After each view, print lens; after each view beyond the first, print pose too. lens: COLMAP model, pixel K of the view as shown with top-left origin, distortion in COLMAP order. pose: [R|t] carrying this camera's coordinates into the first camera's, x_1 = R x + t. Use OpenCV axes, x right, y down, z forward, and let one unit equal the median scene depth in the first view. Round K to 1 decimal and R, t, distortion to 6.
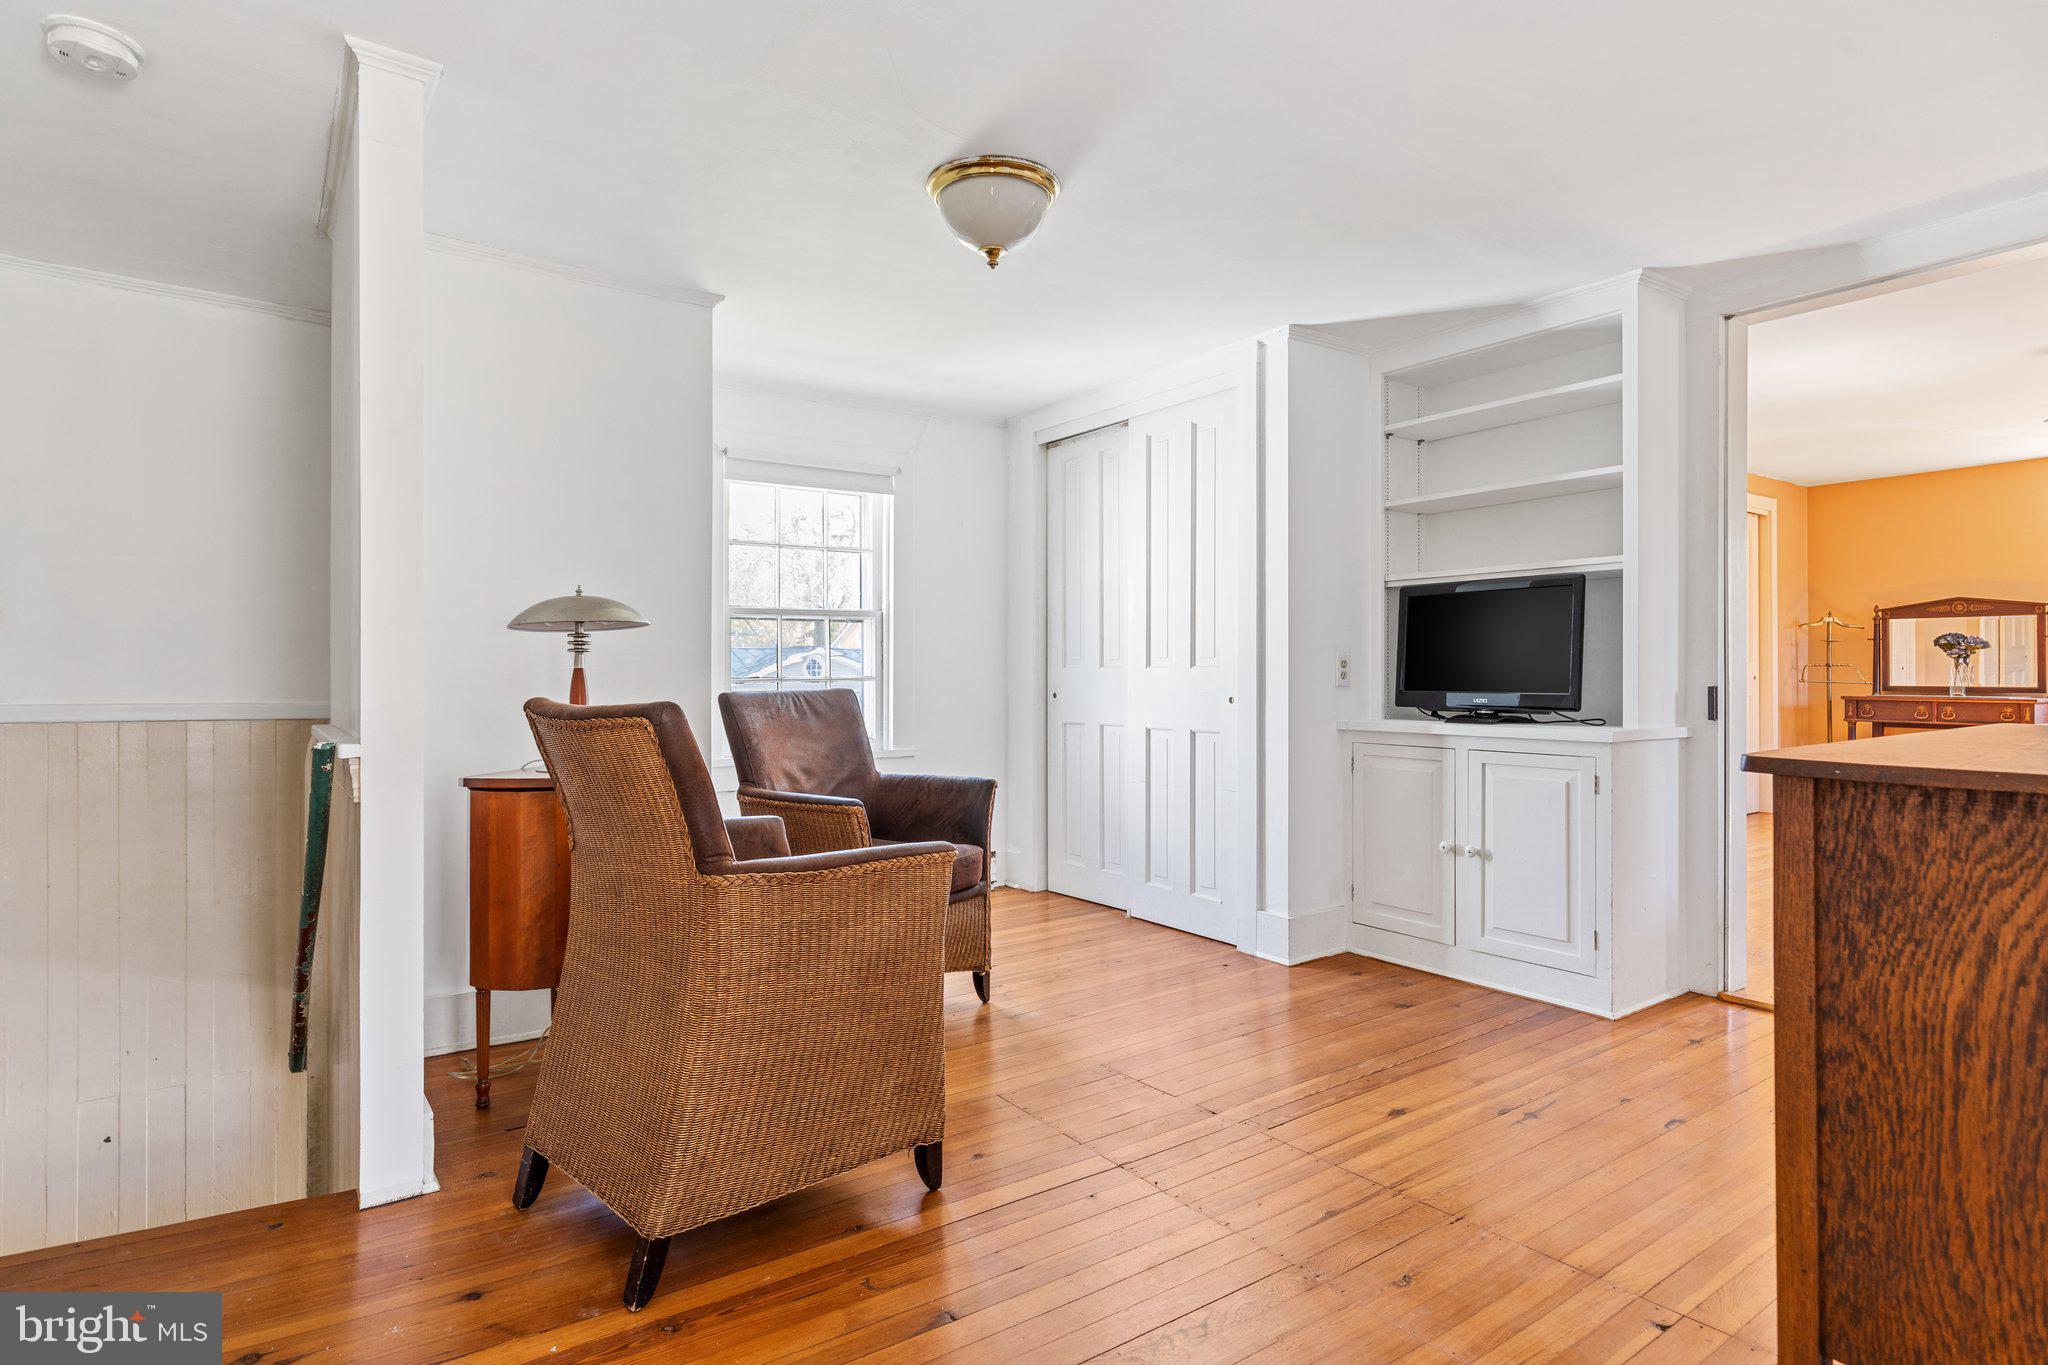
lens RADIAL K [[1071.6, 0, 1026.1], [0, 1071.6, 674.3], [0, 0, 1]] dist [0.000888, 0.000663]
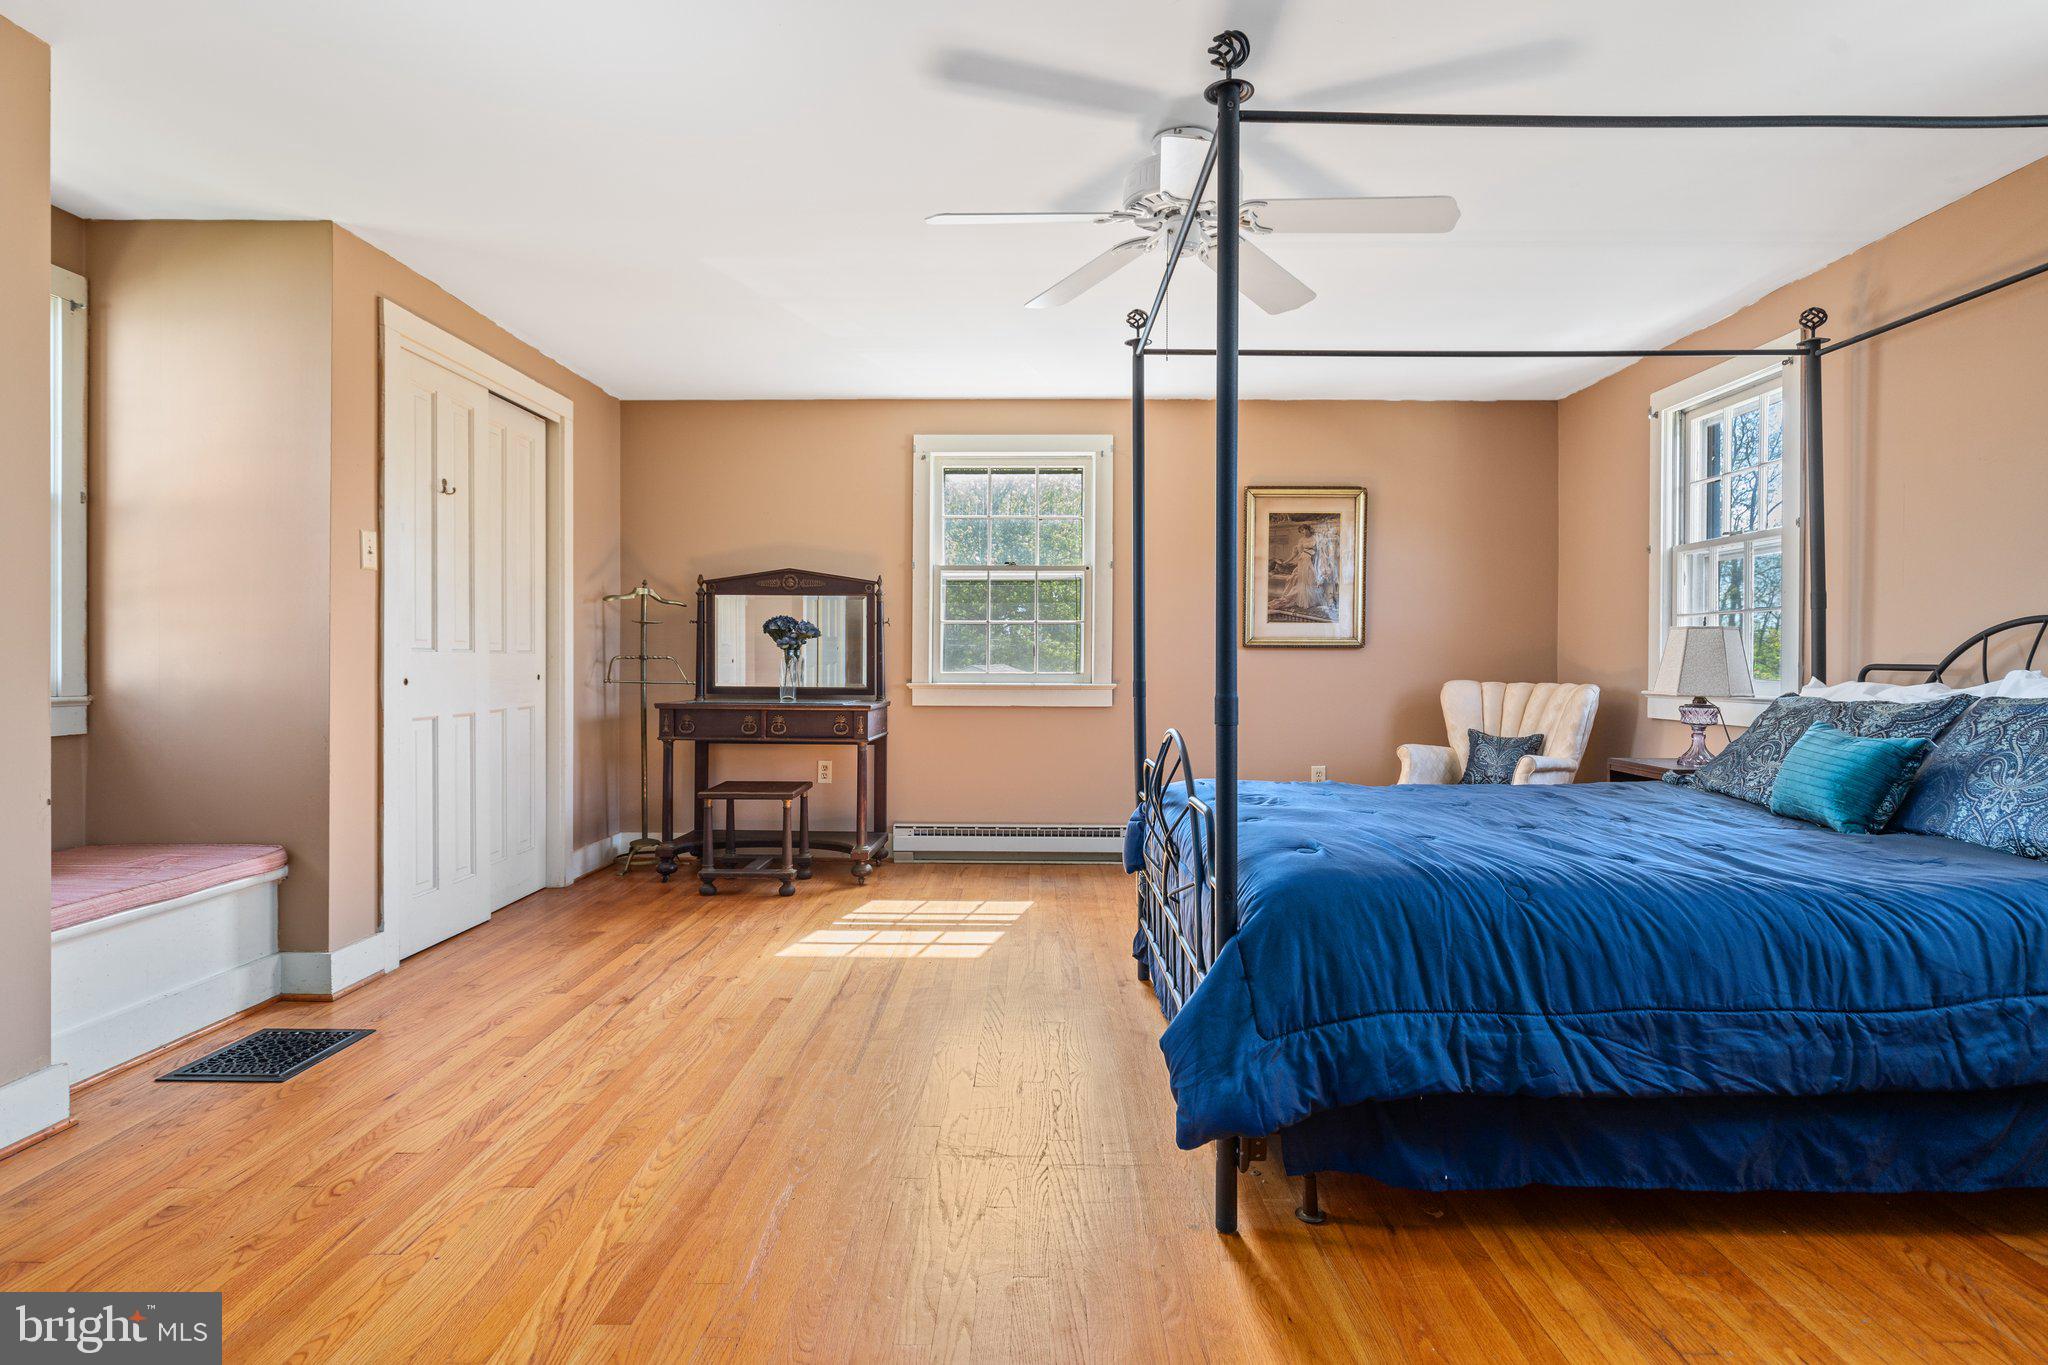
lens RADIAL K [[1071.6, 0, 1023.9], [0, 1071.6, 676.8], [0, 0, 1]] dist [0.000888, 0.000663]
pose [[0.594468, -0.002701, 0.804114, 0.352635], [-0.001766, 0.999988, 0.004665, 0.000208], [-0.804117, -0.004194, 0.594456, 0.409054]]
